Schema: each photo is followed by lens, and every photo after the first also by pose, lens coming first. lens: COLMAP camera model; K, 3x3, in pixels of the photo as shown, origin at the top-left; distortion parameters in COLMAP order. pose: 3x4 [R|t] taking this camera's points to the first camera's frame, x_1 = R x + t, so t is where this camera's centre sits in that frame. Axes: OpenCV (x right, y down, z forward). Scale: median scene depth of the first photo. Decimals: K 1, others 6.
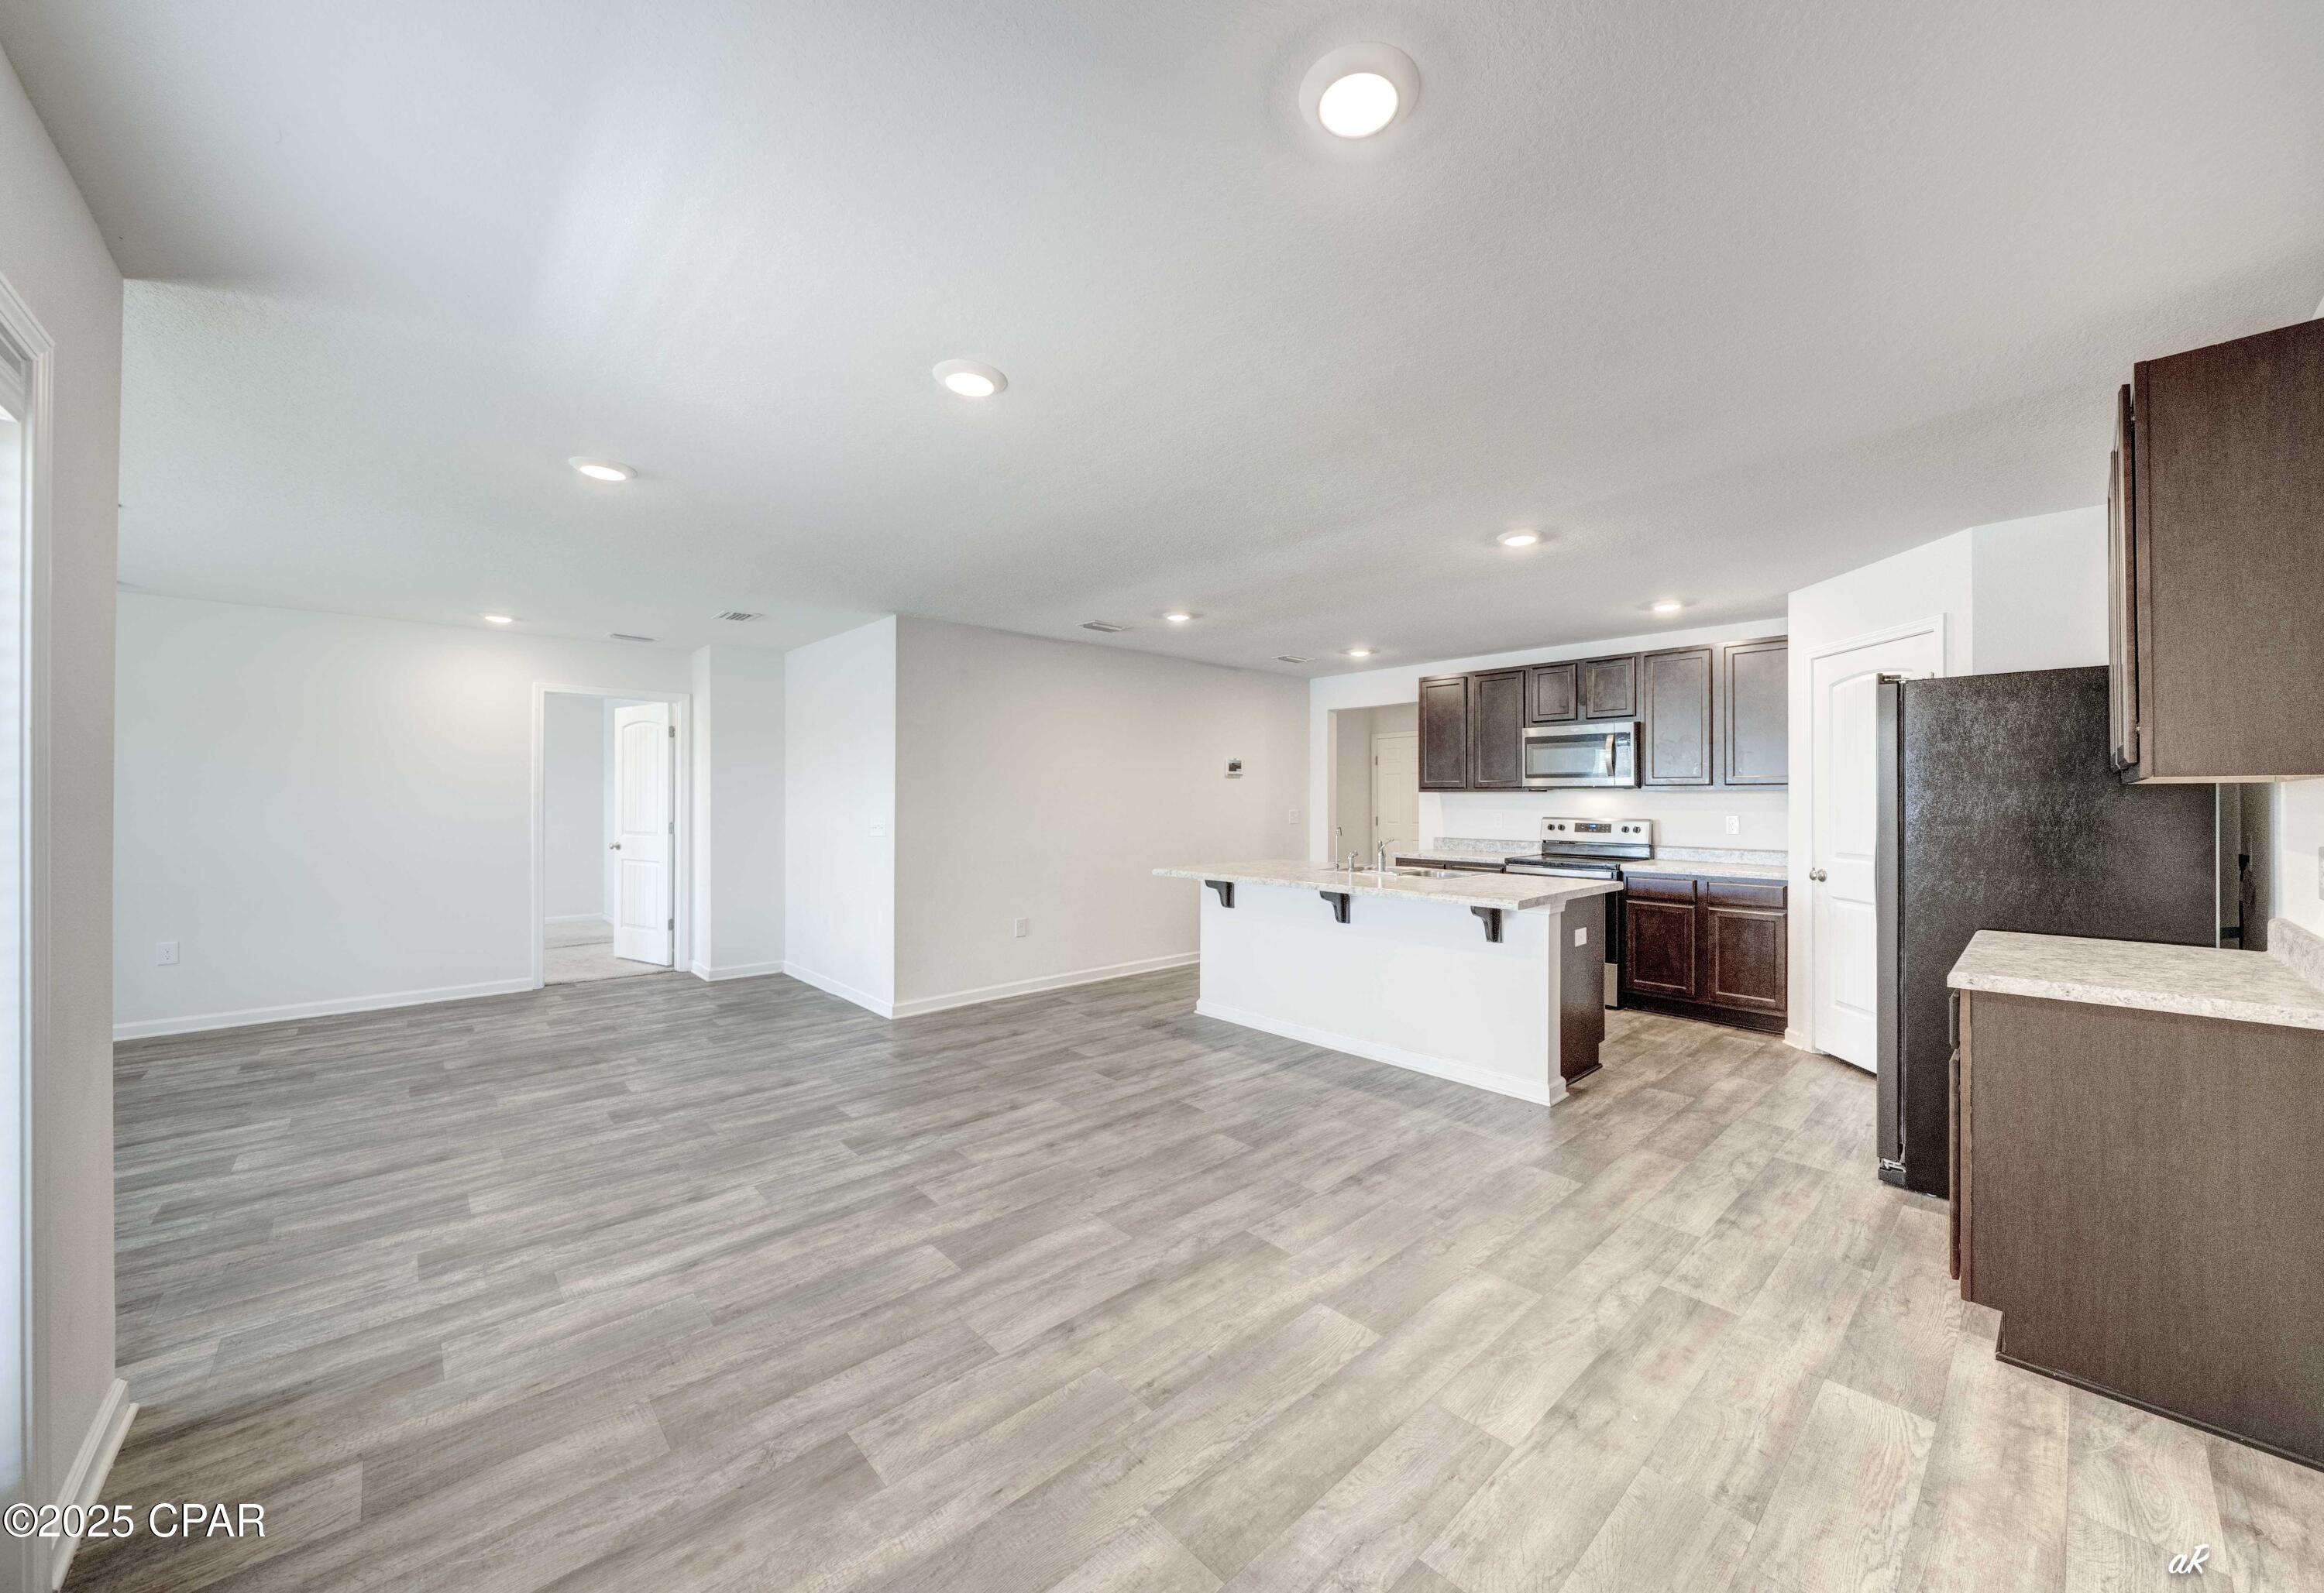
lens RADIAL K [[838.3, 0, 1234.8], [0, 838.3, 795.6], [0, 0, 1]] dist [-0.013711, -0.000054]
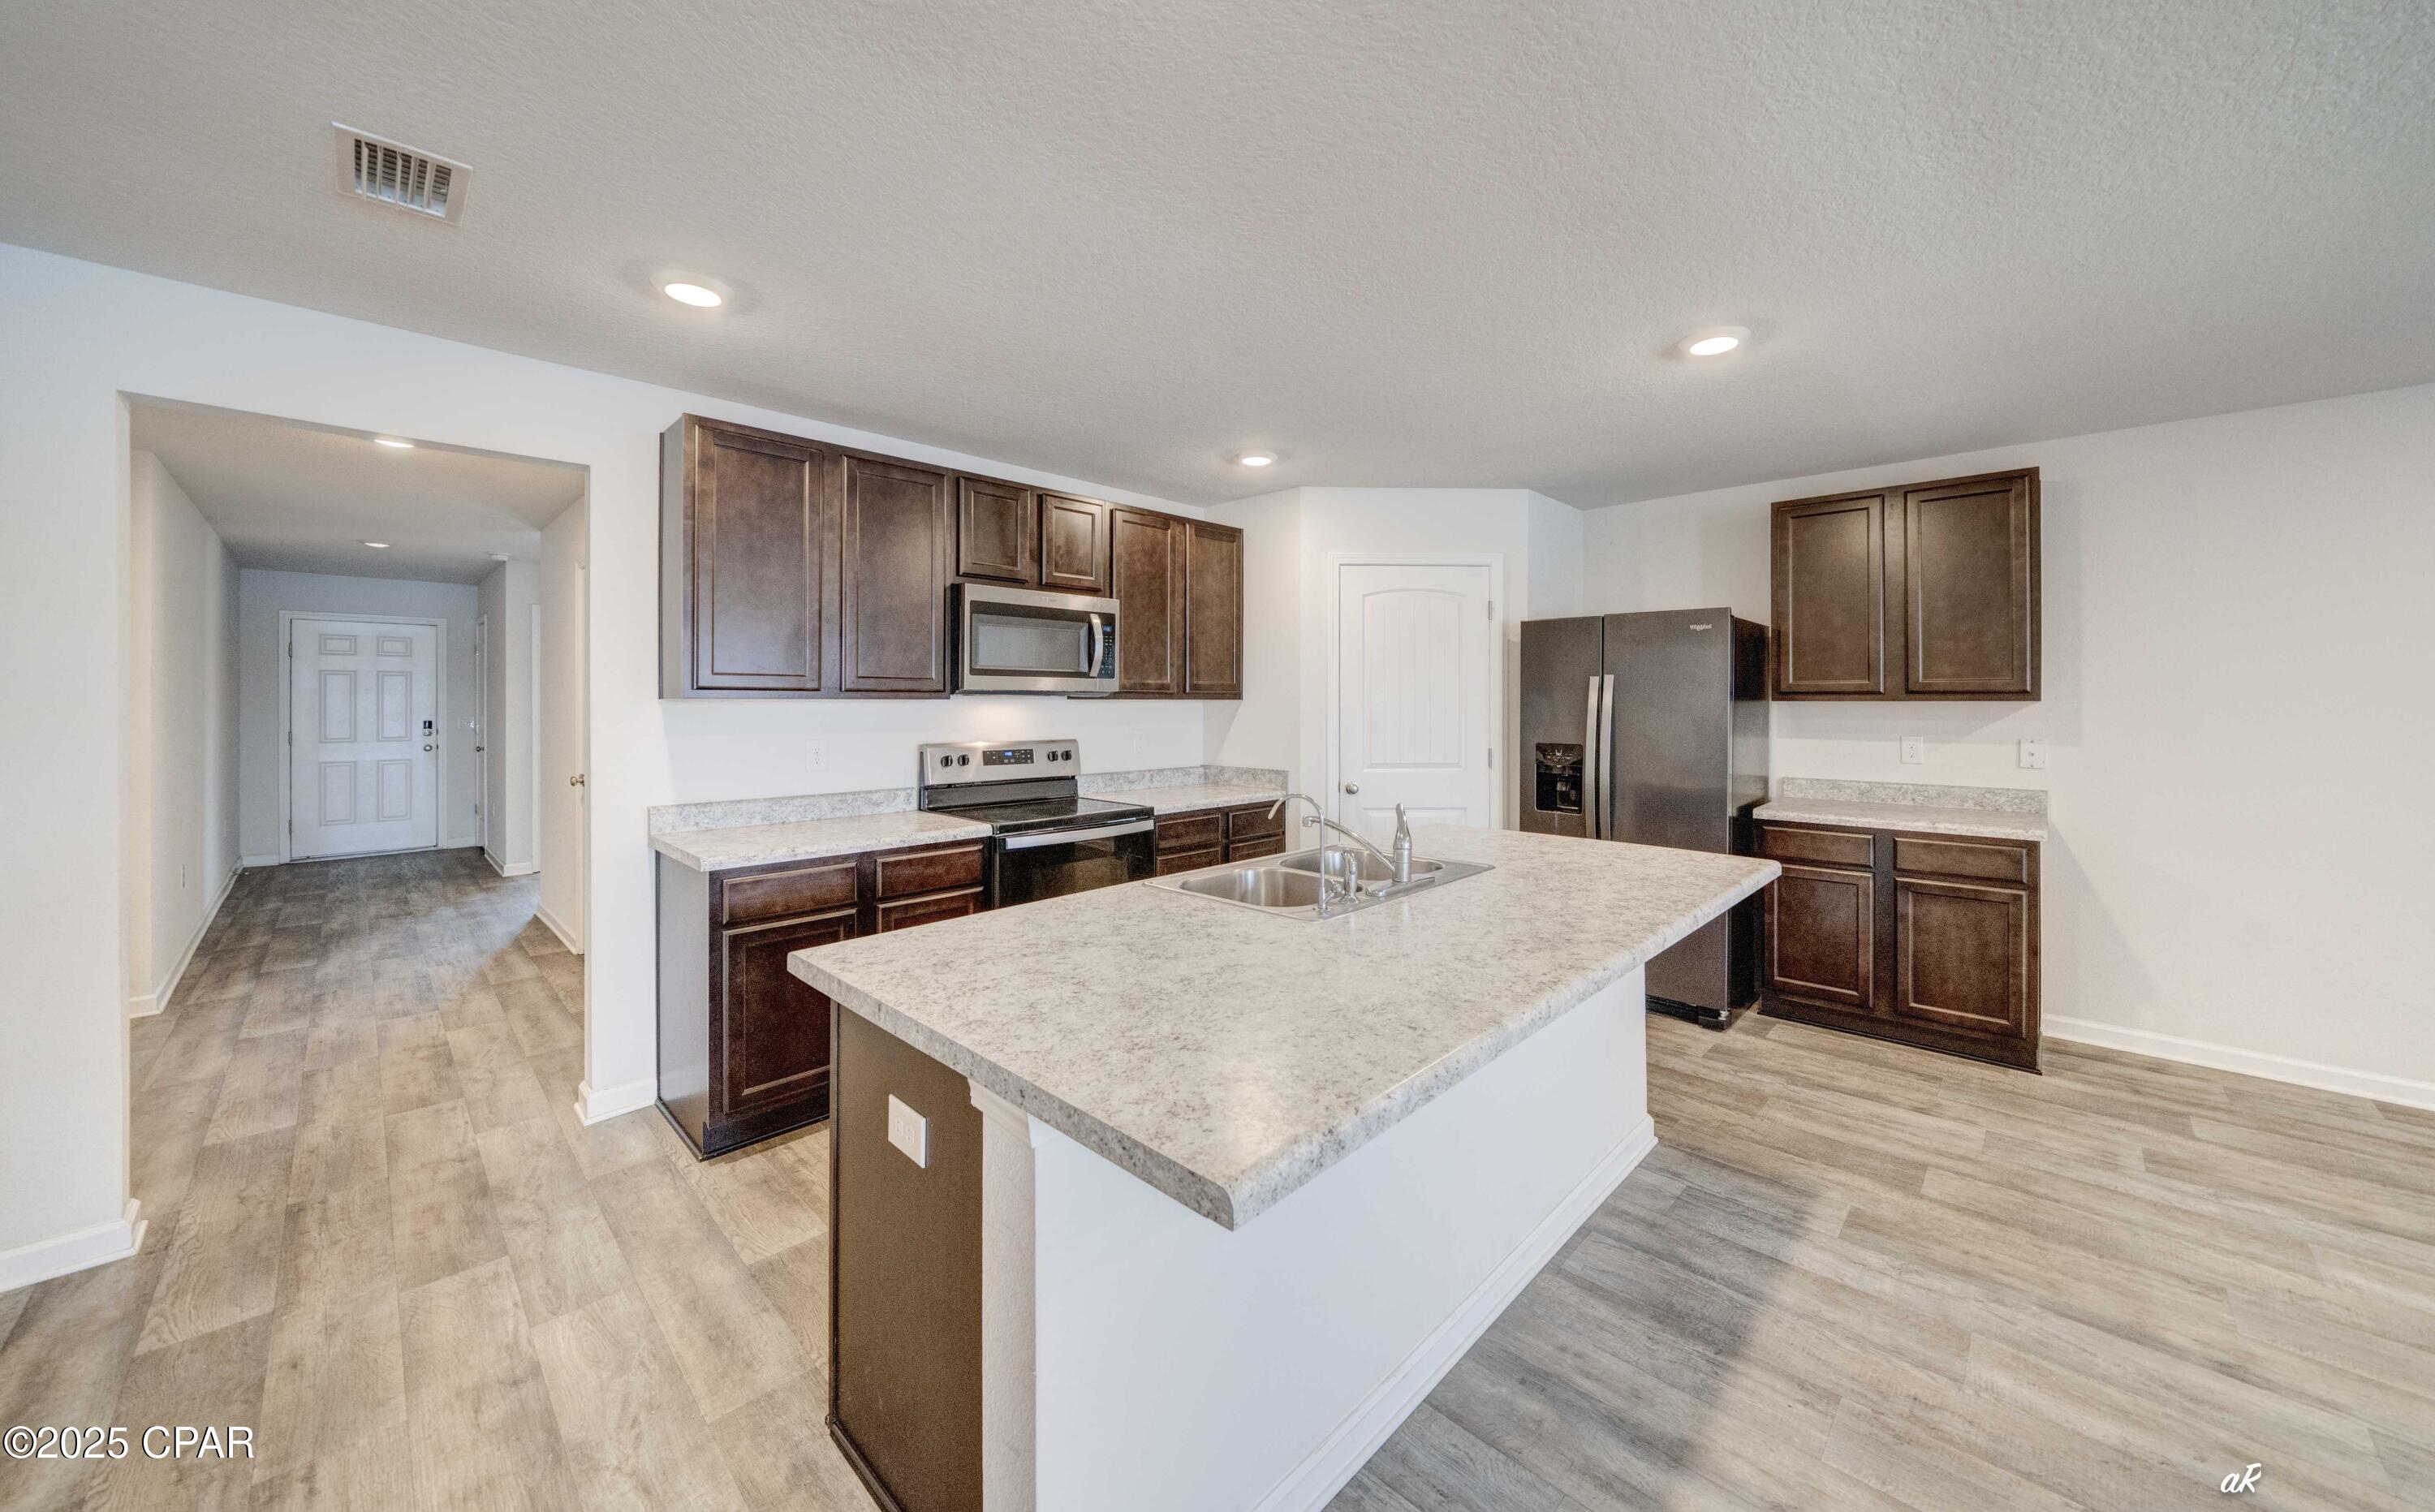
lens RADIAL K [[860.5, 0, 1223.8], [0, 860.5, 699.2], [0, 0, 1]] dist [-0.001145, -0.000179]
pose [[-0.015267, 0.001956, 0.999882, -0.251288], [-0.006180, 0.999979, -0.002050, -0.005297], [-0.999864, -0.006211, -0.015254, 0.959262]]
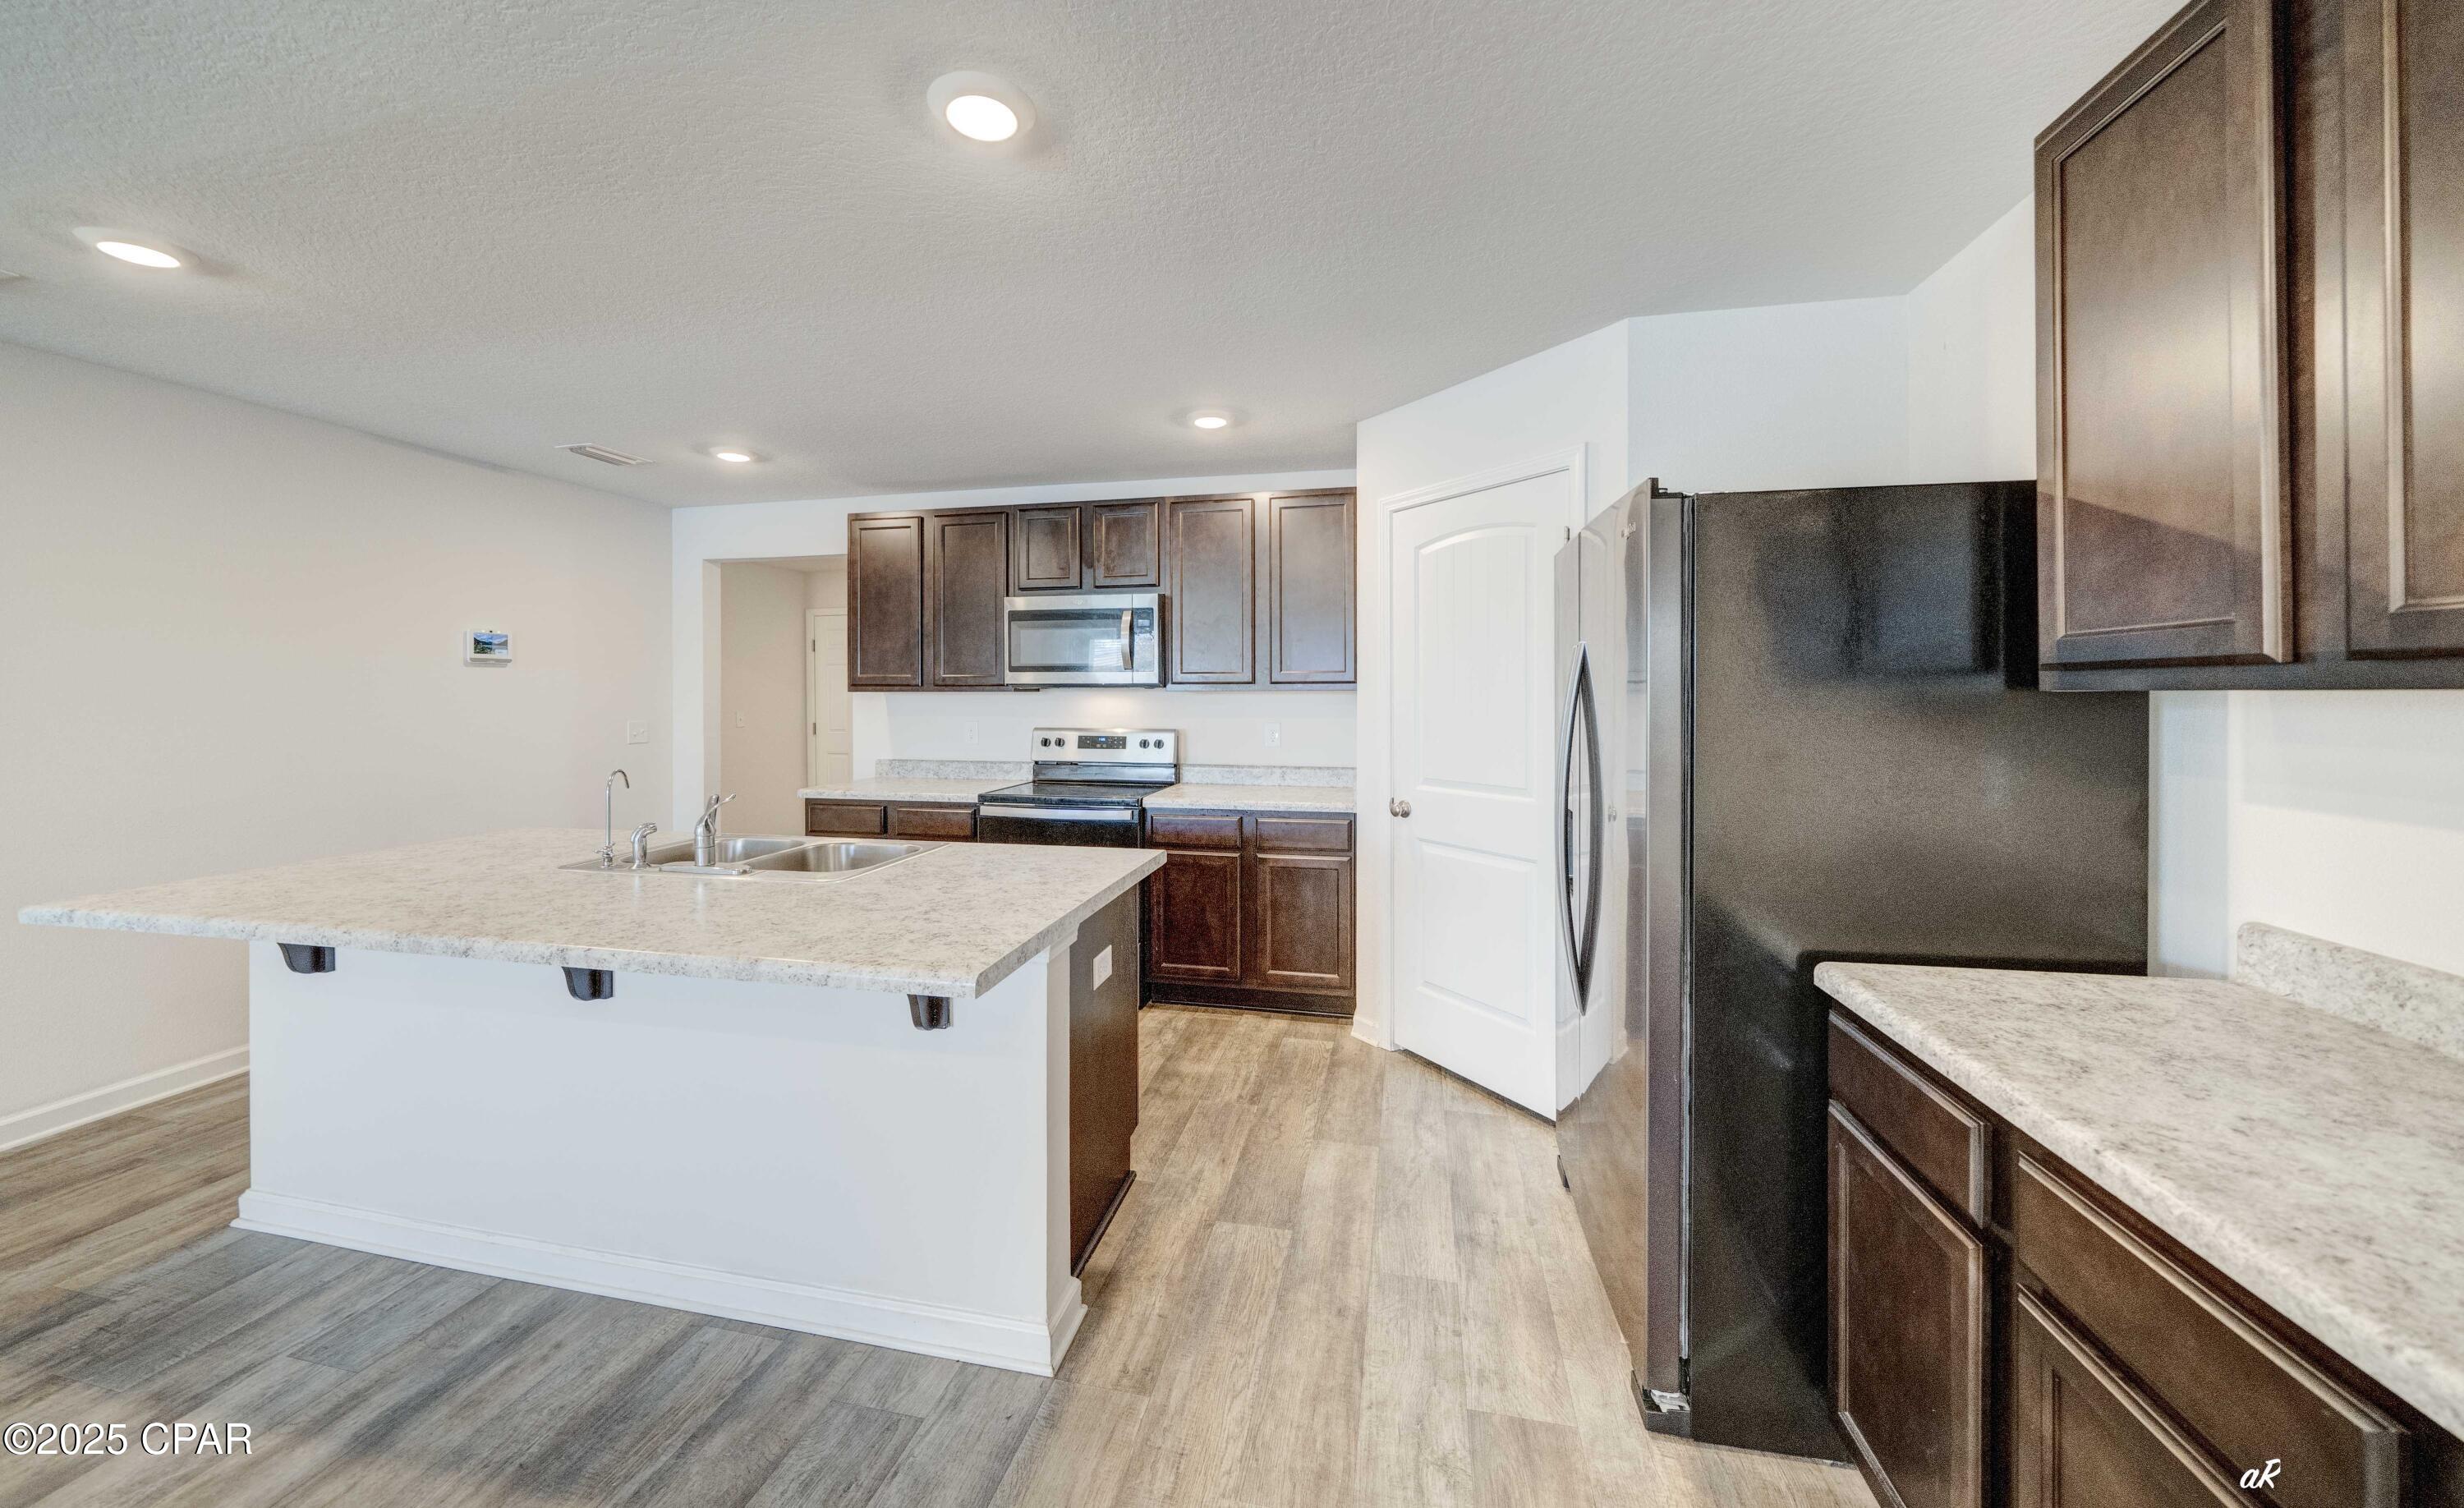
lens RADIAL K [[843.2, 0, 1225.2], [0, 843.2, 695.7], [0, 0, 1]] dist [-0.002107, -0.000117]
pose [[0.838849, -0.004809, 0.544344, 0.140884], [0.000346, 0.999965, 0.008301, -0.008118], [-0.544365, -0.006775, 0.838821, 0.382779]]
